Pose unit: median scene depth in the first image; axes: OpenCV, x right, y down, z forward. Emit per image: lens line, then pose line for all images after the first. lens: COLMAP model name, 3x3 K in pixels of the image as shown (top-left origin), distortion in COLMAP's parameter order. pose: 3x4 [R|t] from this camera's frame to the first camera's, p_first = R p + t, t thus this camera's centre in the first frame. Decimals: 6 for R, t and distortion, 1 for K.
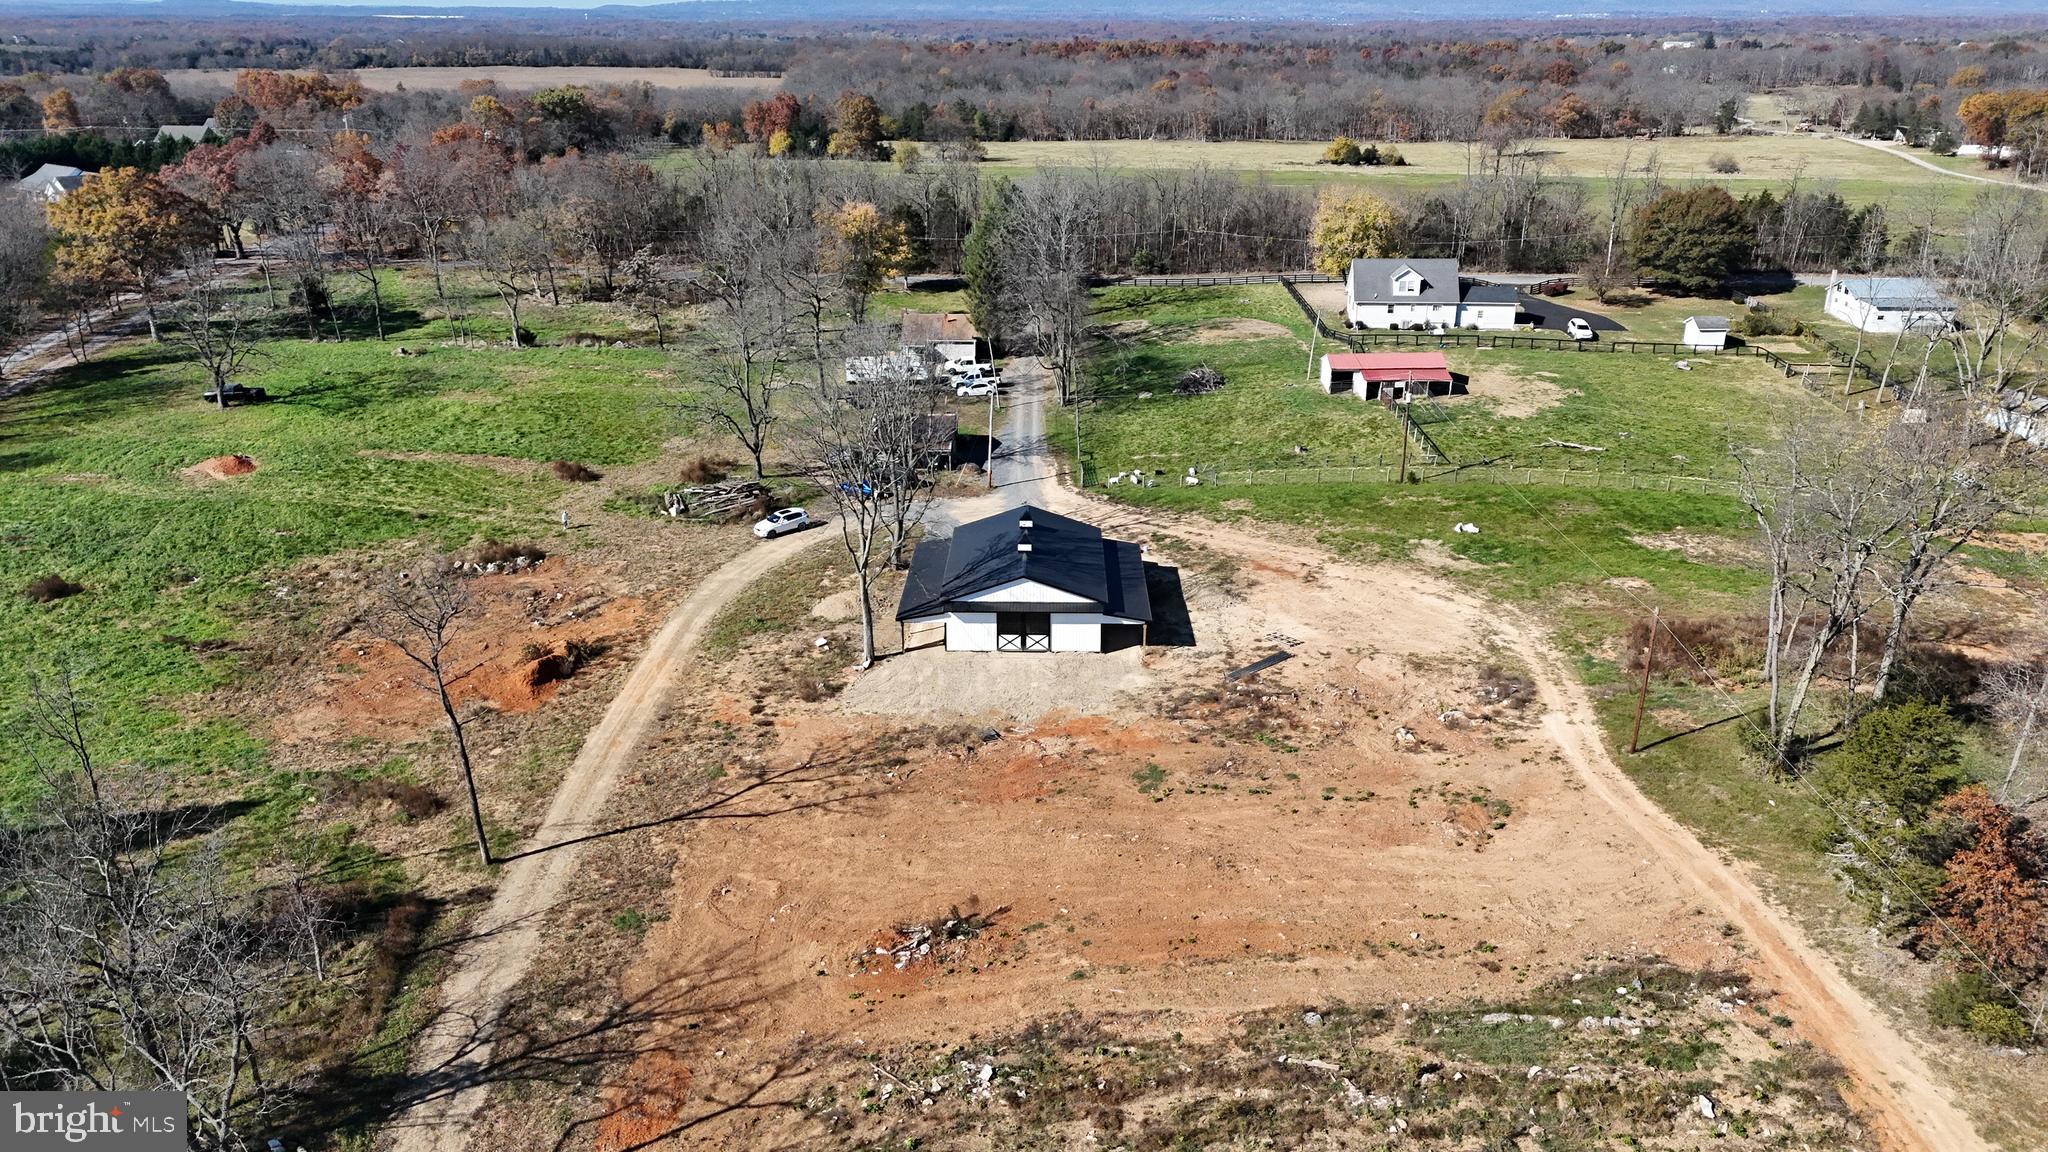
lens RADIAL K [[1500.9, 0, 1024.0], [0, 1500.9, 576.0], [0, 0, 1]] dist [0.087812, -0.106549]
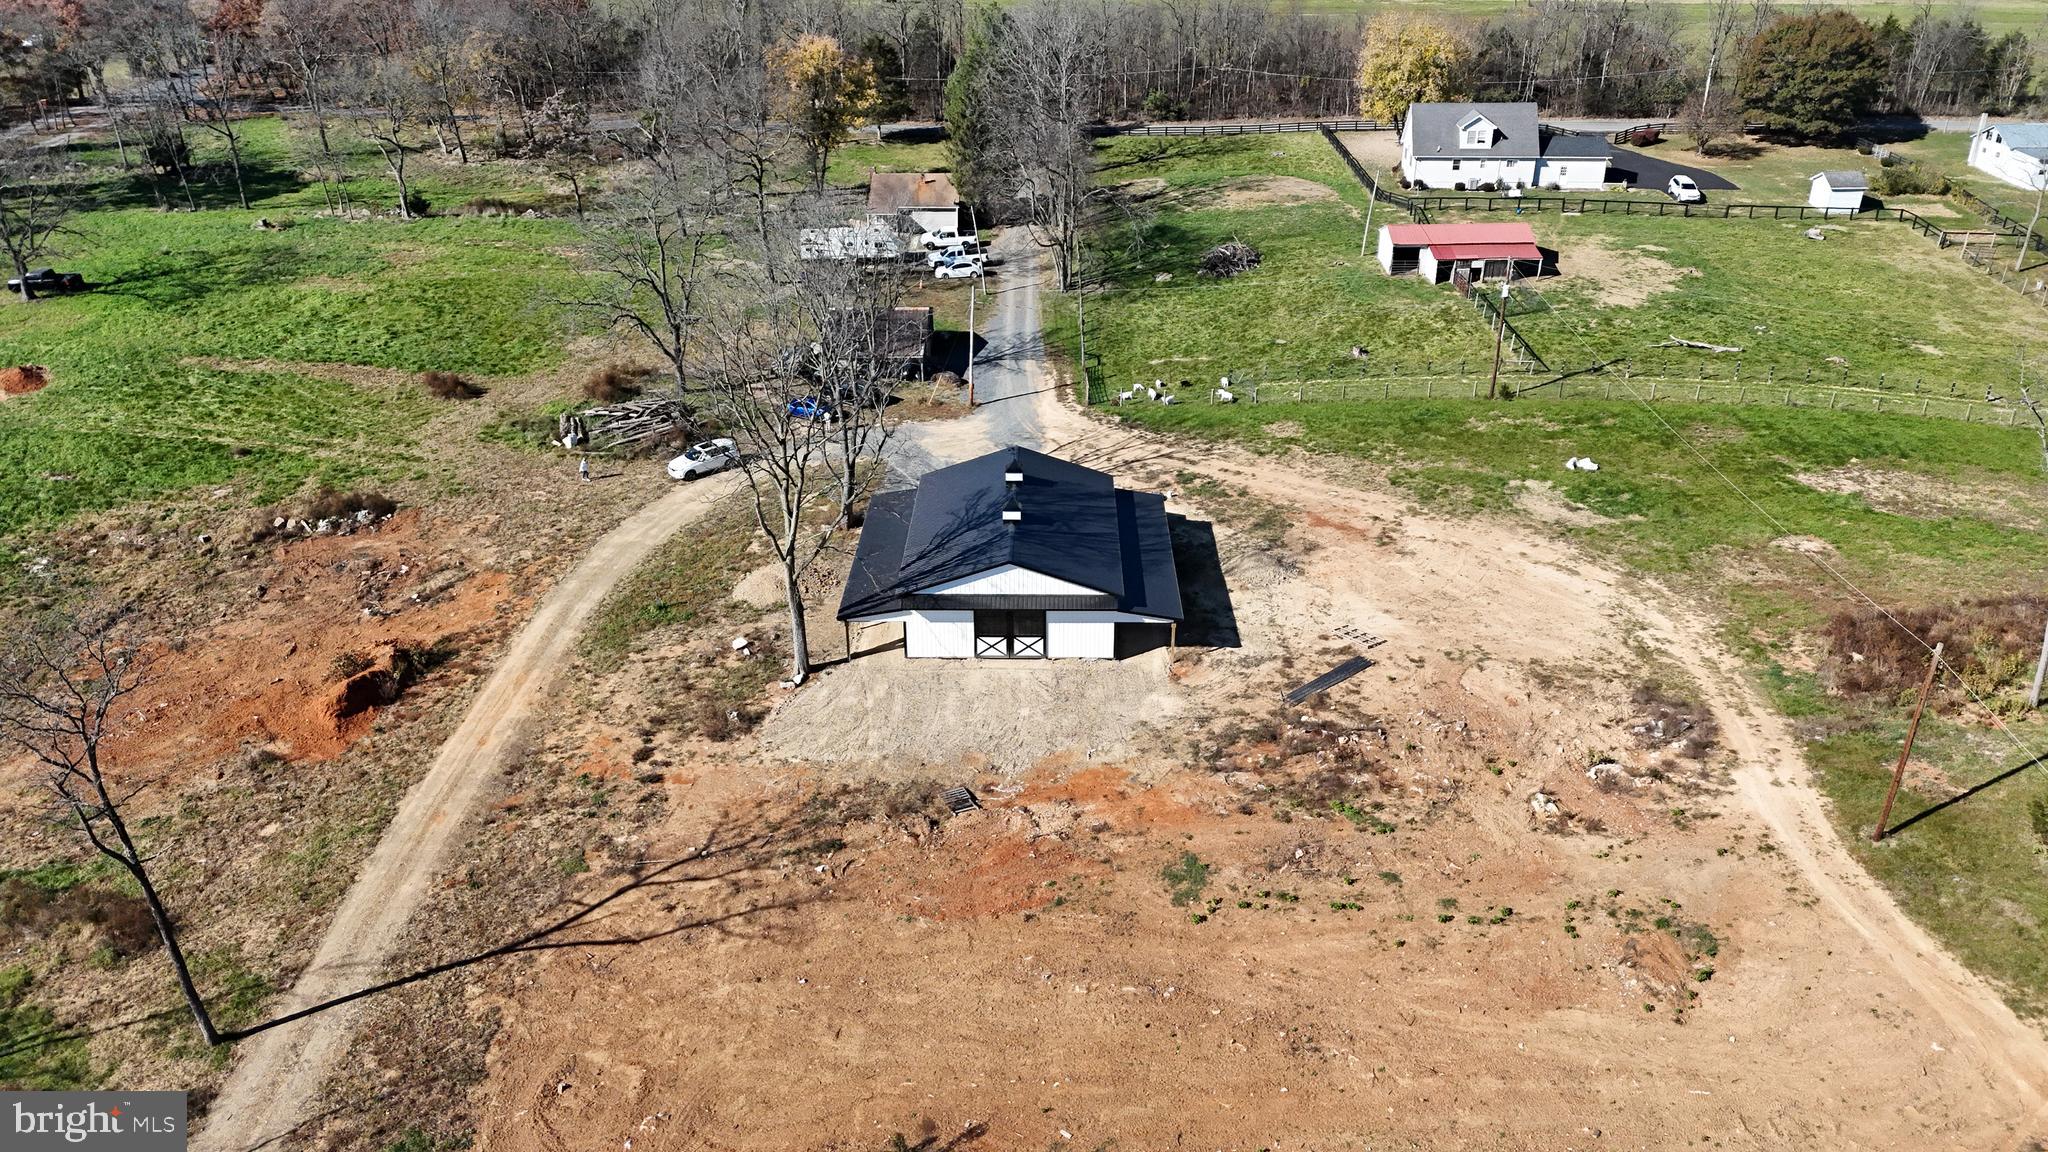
lens RADIAL K [[1502.3, 0, 1024.0], [0, 1502.3, 576.0], [0, 0, 1]] dist [0.060477, -0.041175]
pose [[0.999990, -0.004349, -0.001209, 0.006586], [0.004448, 0.994960, 0.100172, -0.056333], [0.000768, -0.100176, 0.994969, 0.229312]]
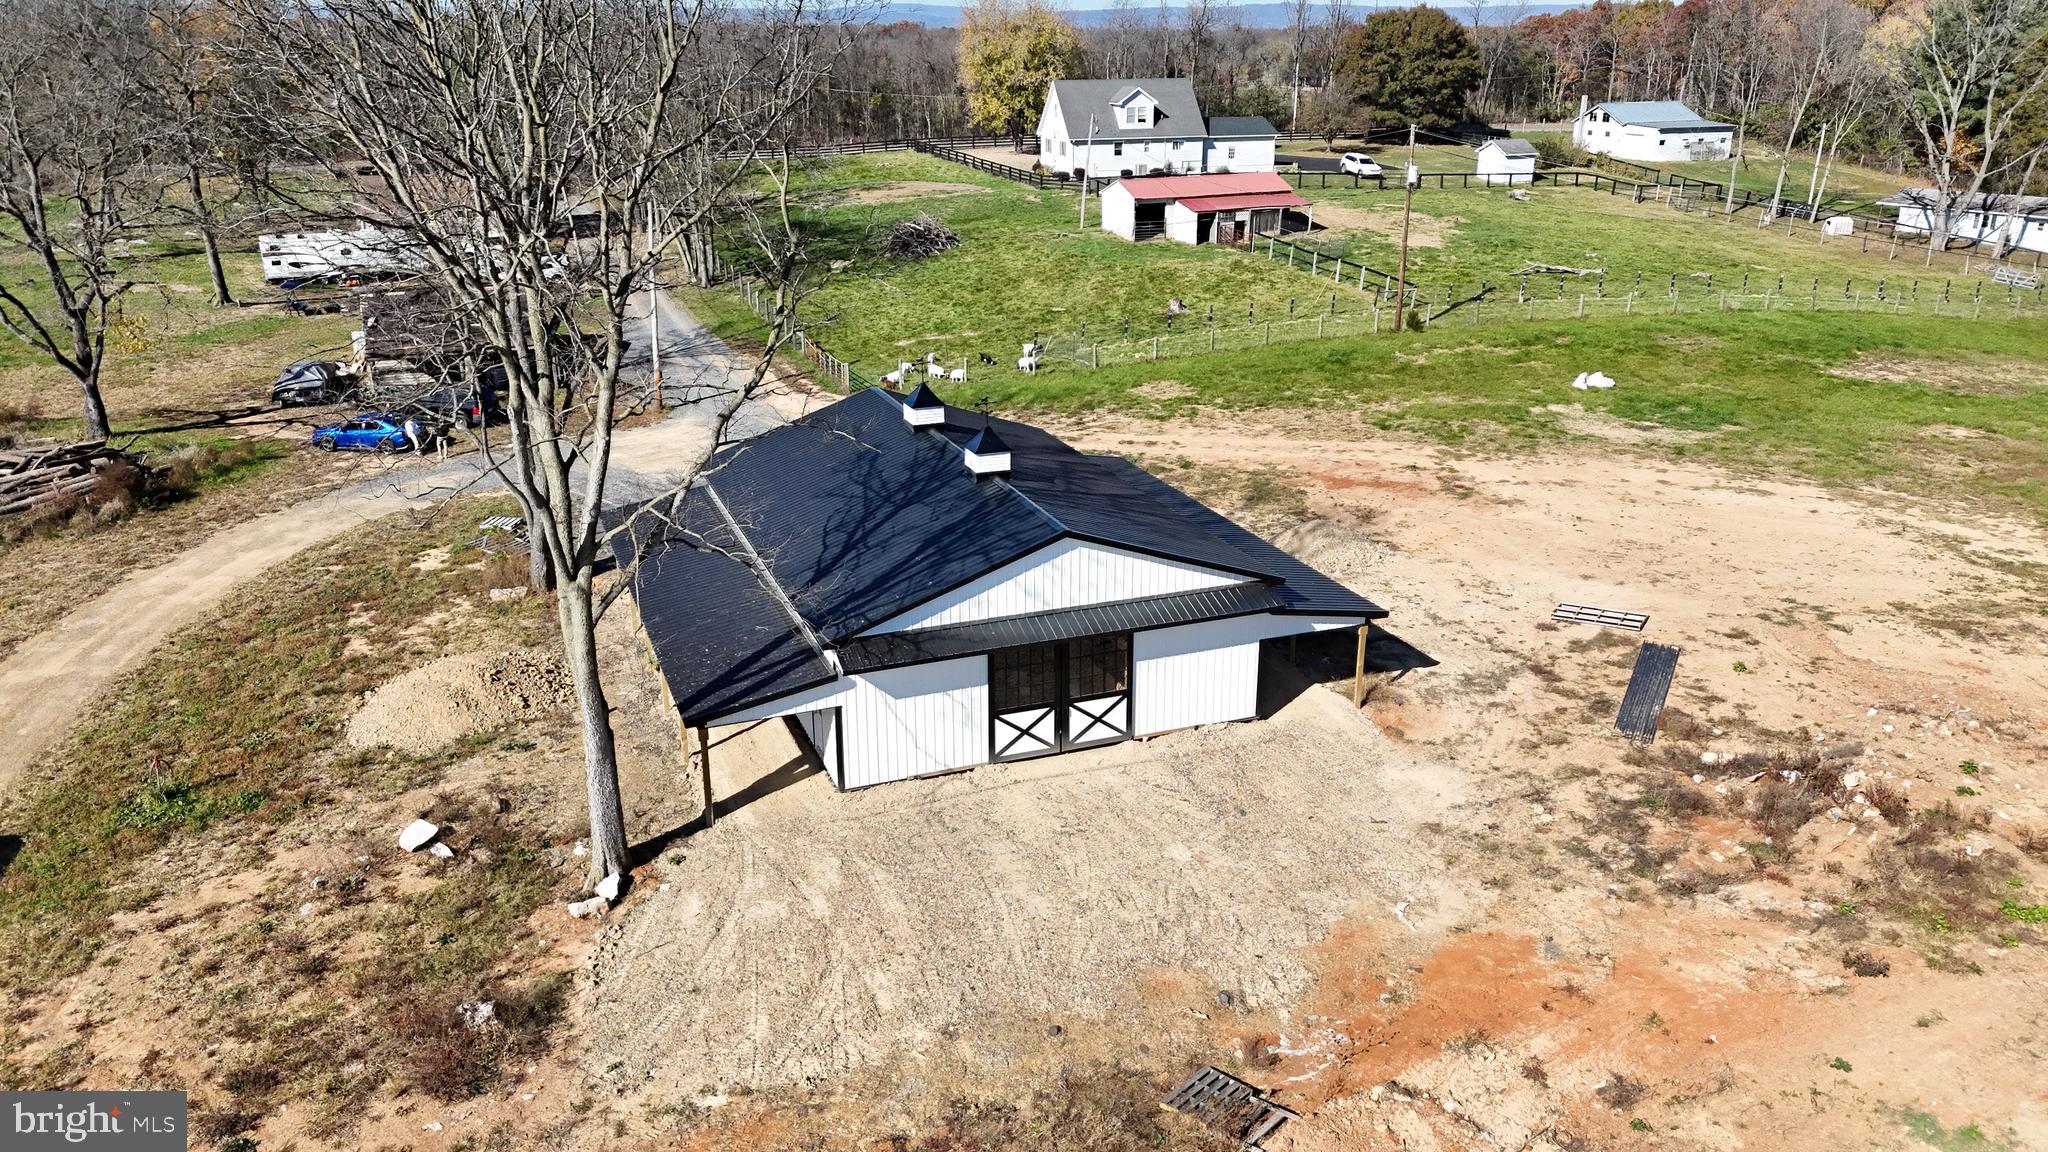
lens RADIAL K [[1500.9, 0, 1024.0], [0, 1500.9, 576.0], [0, 0, 1]] dist [0.087812, -0.106549]
pose [[0.925049, -0.128758, 0.357359, -0.110307], [0.132676, 0.991066, 0.013643, 0.003603], [-0.355923, 0.034792, 0.933867, 0.589352]]
